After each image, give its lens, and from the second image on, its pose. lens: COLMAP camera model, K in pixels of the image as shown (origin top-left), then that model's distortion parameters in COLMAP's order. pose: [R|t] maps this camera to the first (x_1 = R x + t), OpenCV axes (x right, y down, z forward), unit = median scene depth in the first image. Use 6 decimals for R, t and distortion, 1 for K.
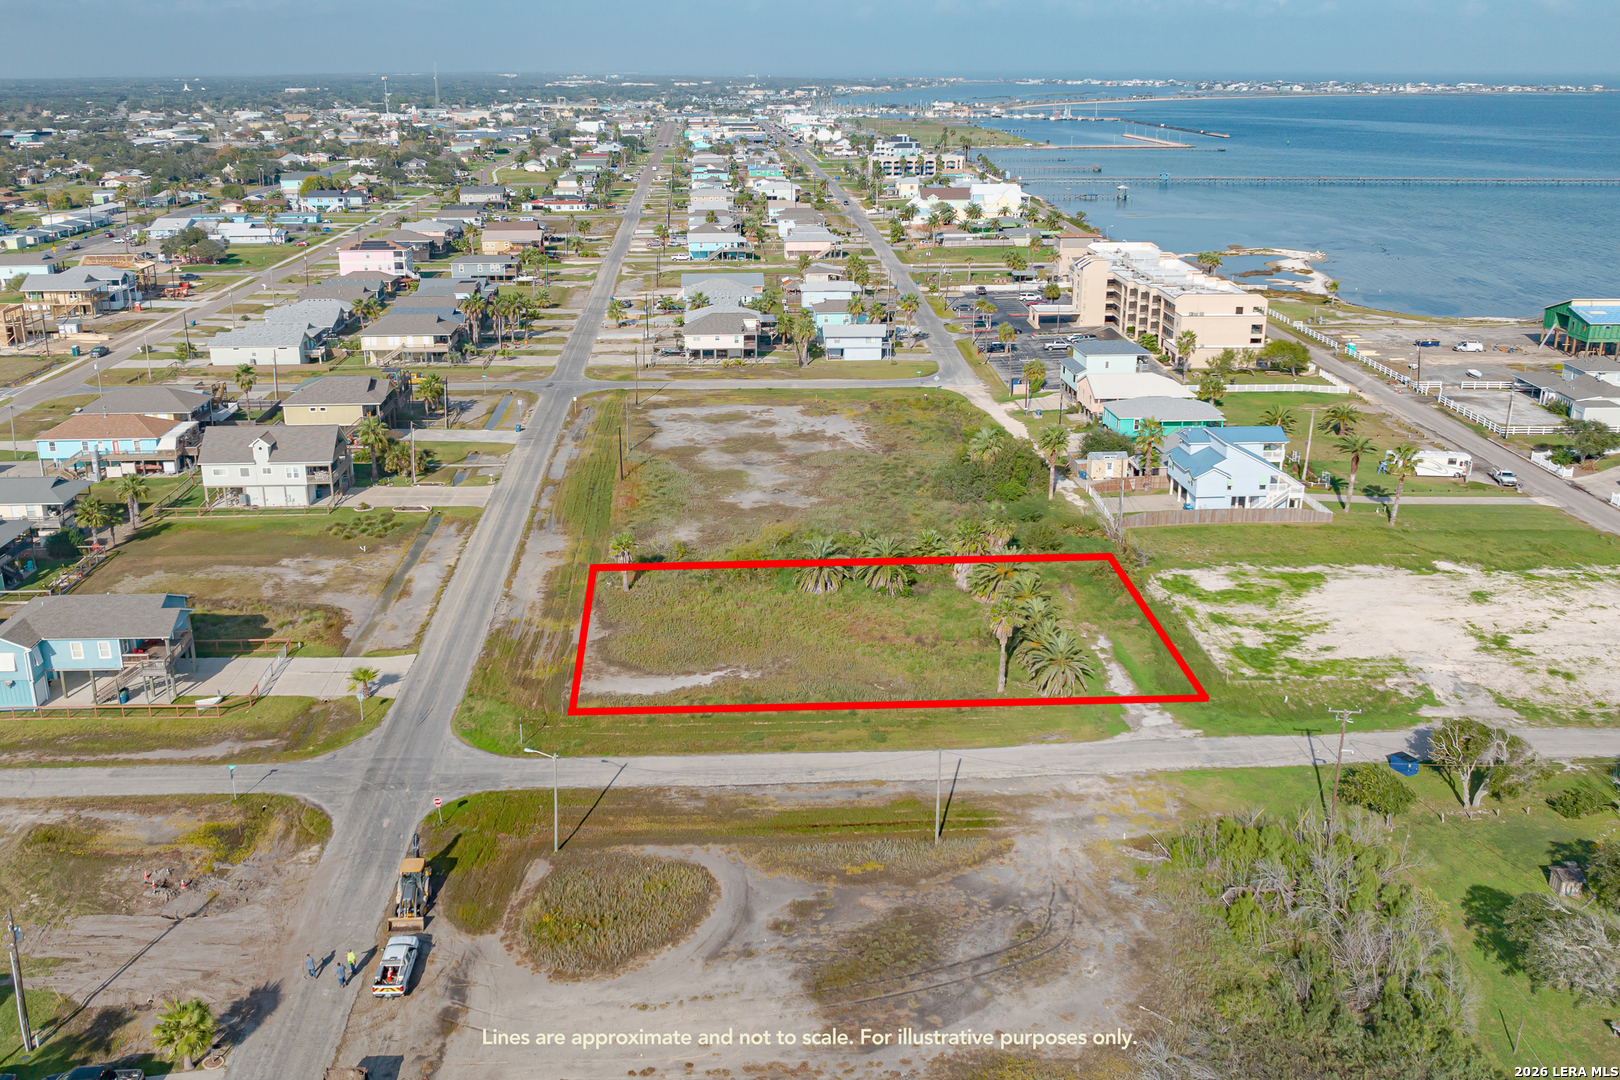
lens RADIAL K [[1386.6, 0, 770.3], [0, 1386.6, 537.4], [0, 0, 1]] dist [-0.010673, -0.018046]
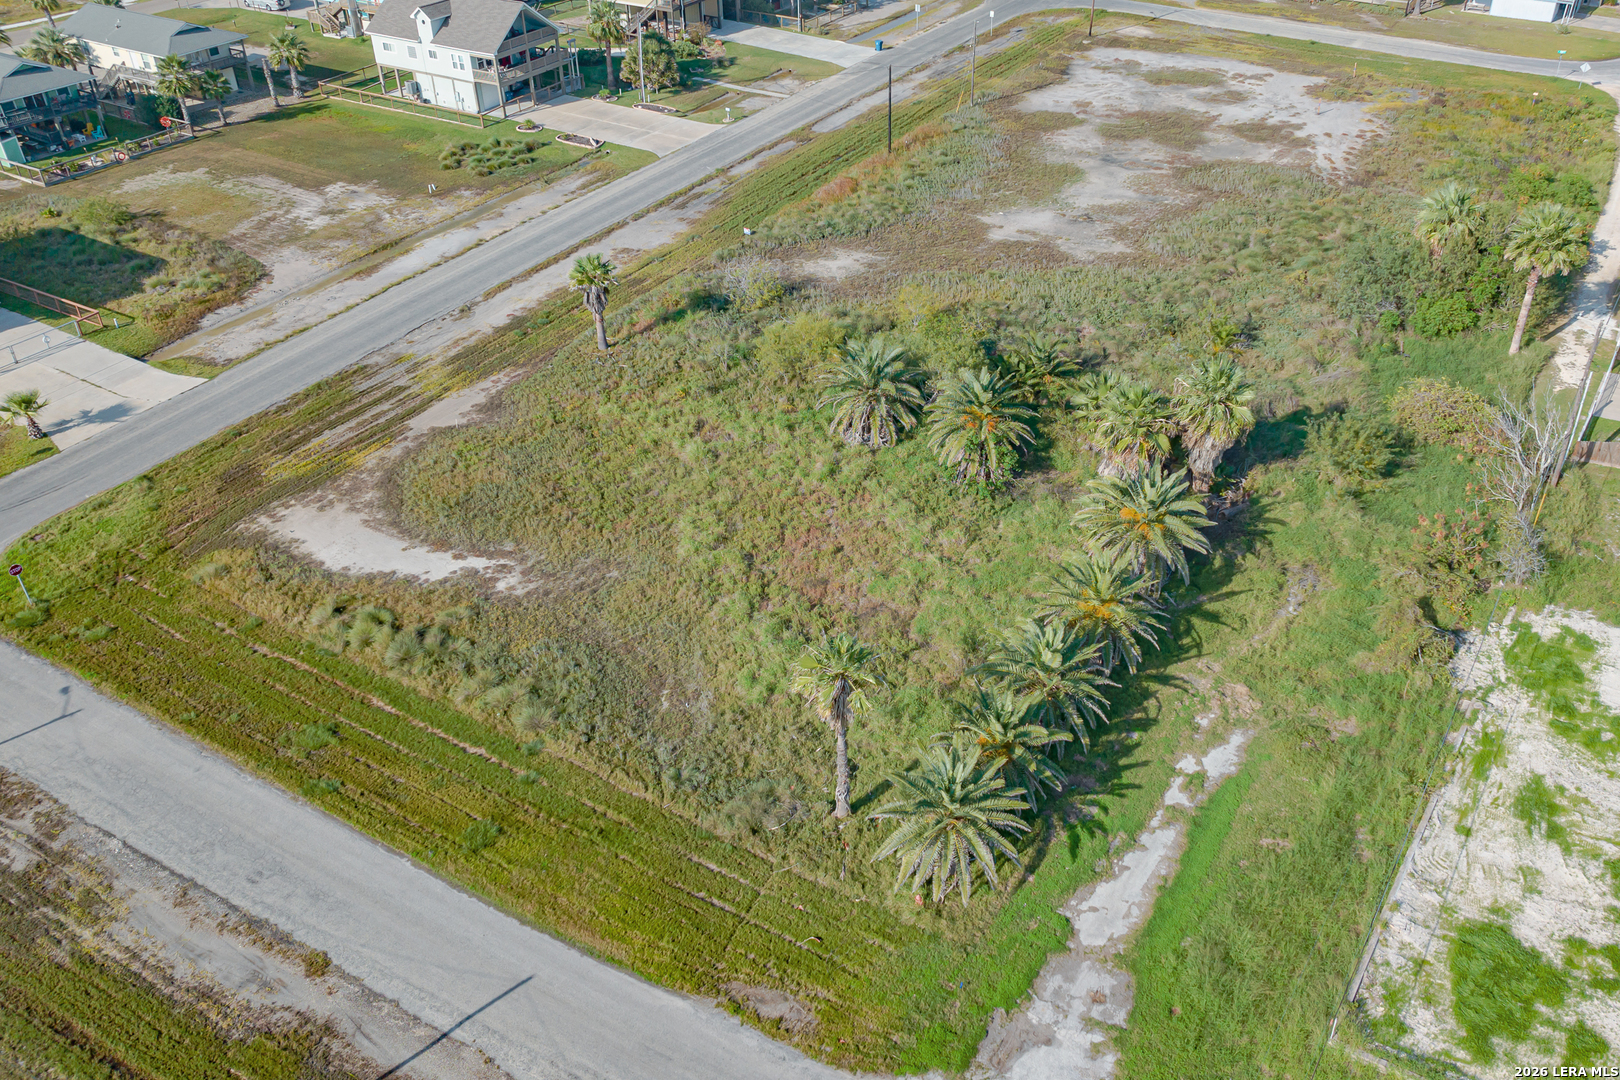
lens RADIAL K [[1335.0, 0, 889.9], [0, 1335.0, 540.0], [0, 0, 1]] dist [-0.027903, 0.010548]
pose [[0.847906, 0.311726, -0.428816, 0.310053], [-0.176923, 0.928874, 0.325408, -0.106286], [0.499754, -0.200048, 0.842749, 0.606223]]
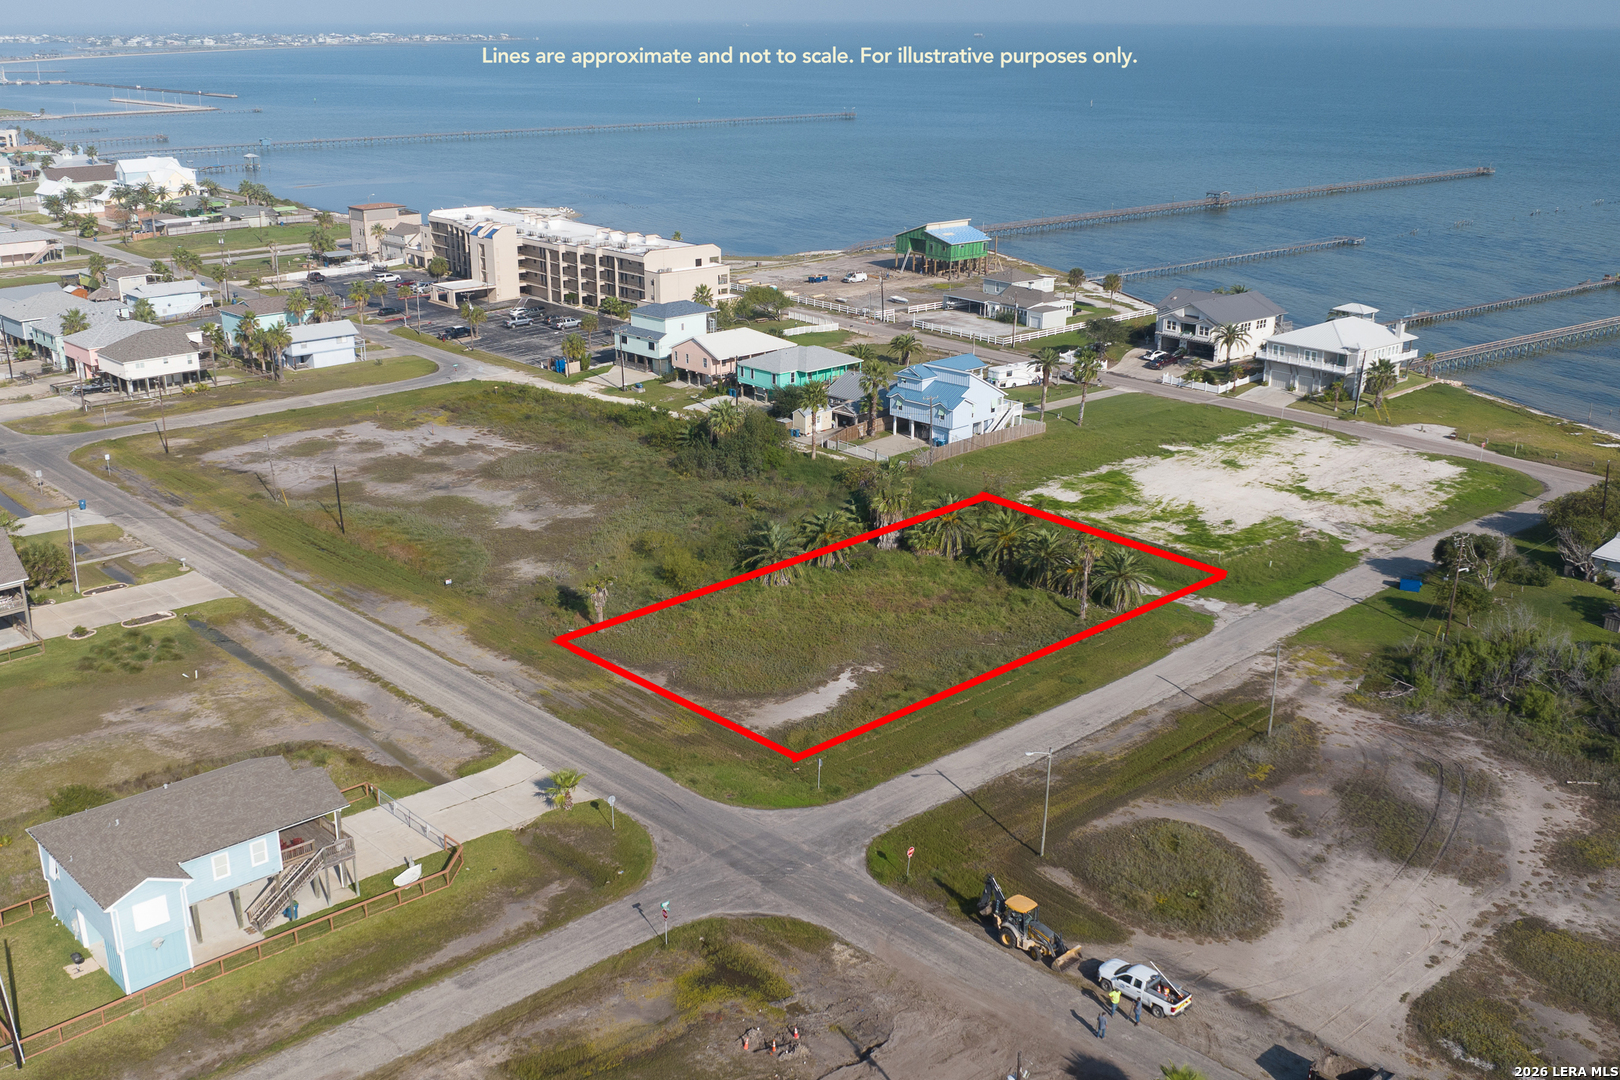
lens RADIAL K [[1548.6, 0, 766.5], [0, 1548.6, 610.1], [0, 0, 1]] dist [-0.014678, -0.019190]
pose [[0.771471, -0.225917, 0.594805, -0.645319], [0.202731, 0.973397, 0.106768, -0.060746], [-0.603102, 0.038217, 0.796748, 0.203033]]
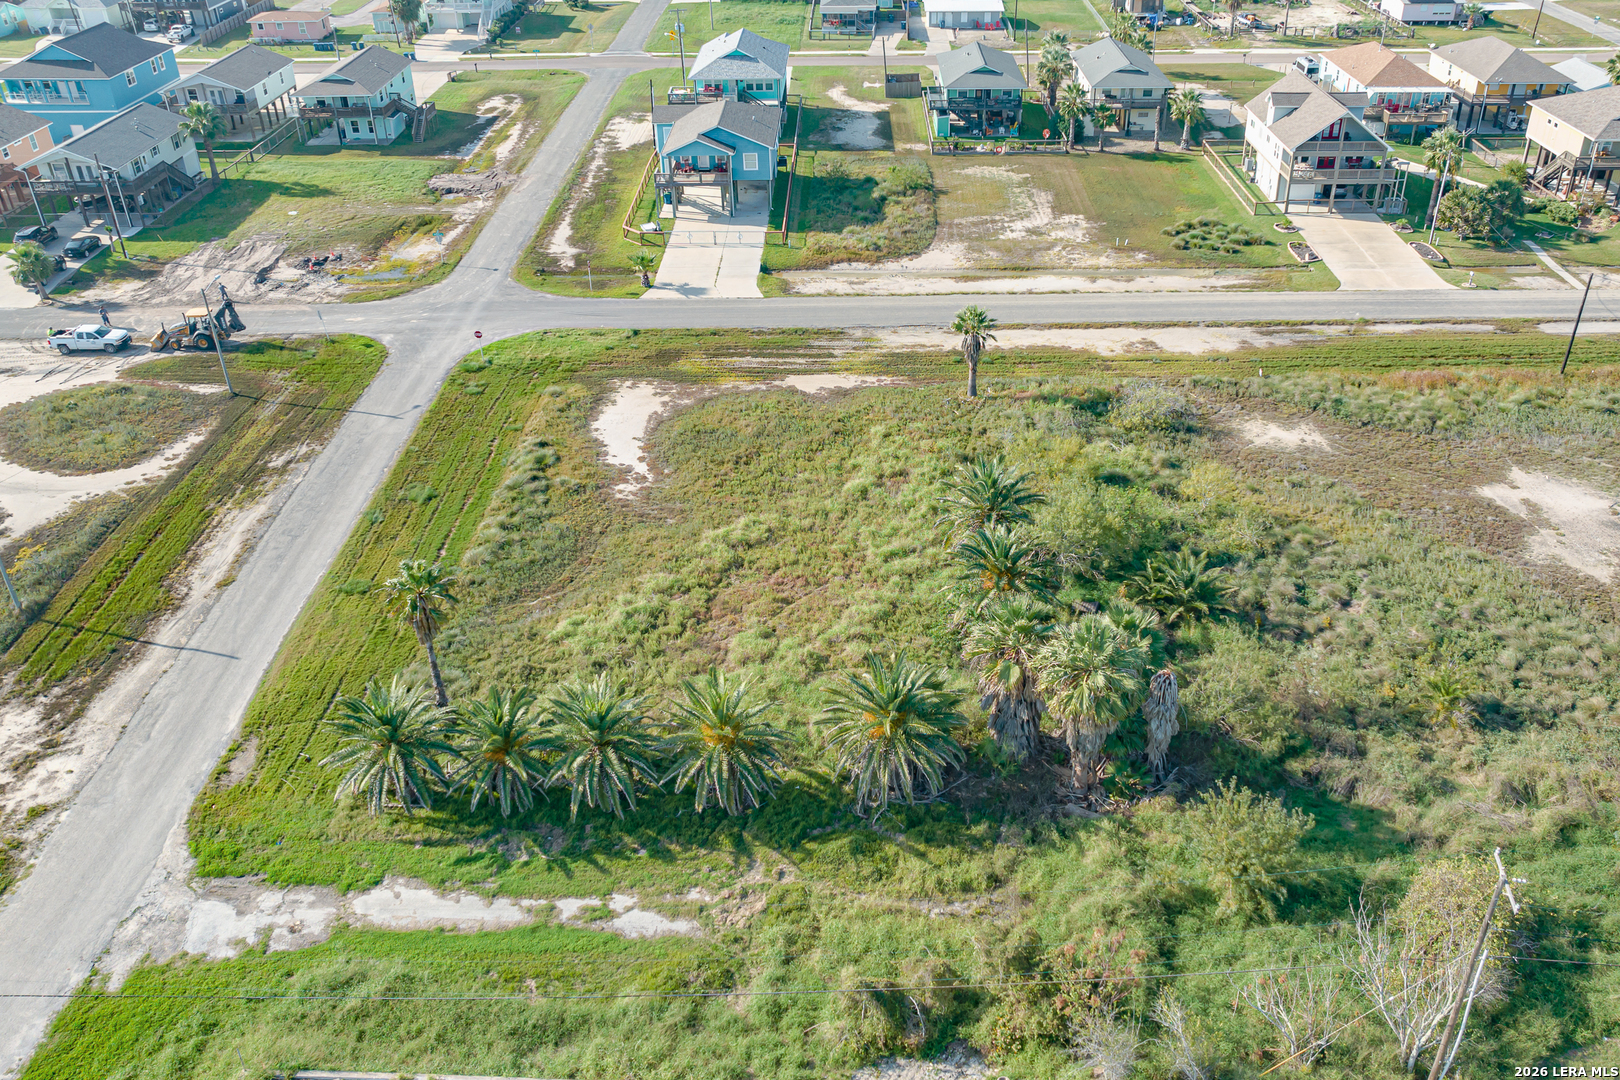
lens RADIAL K [[1335.0, 0, 889.9], [0, 1335.0, 540.0], [0, 0, 1]] dist [-0.027903, 0.010548]
pose [[-0.019579, 0.530332, -0.847564, 0.508866], [-0.317416, 0.800573, 0.508261, -0.233984], [0.948084, 0.278982, 0.152661, 0.976404]]
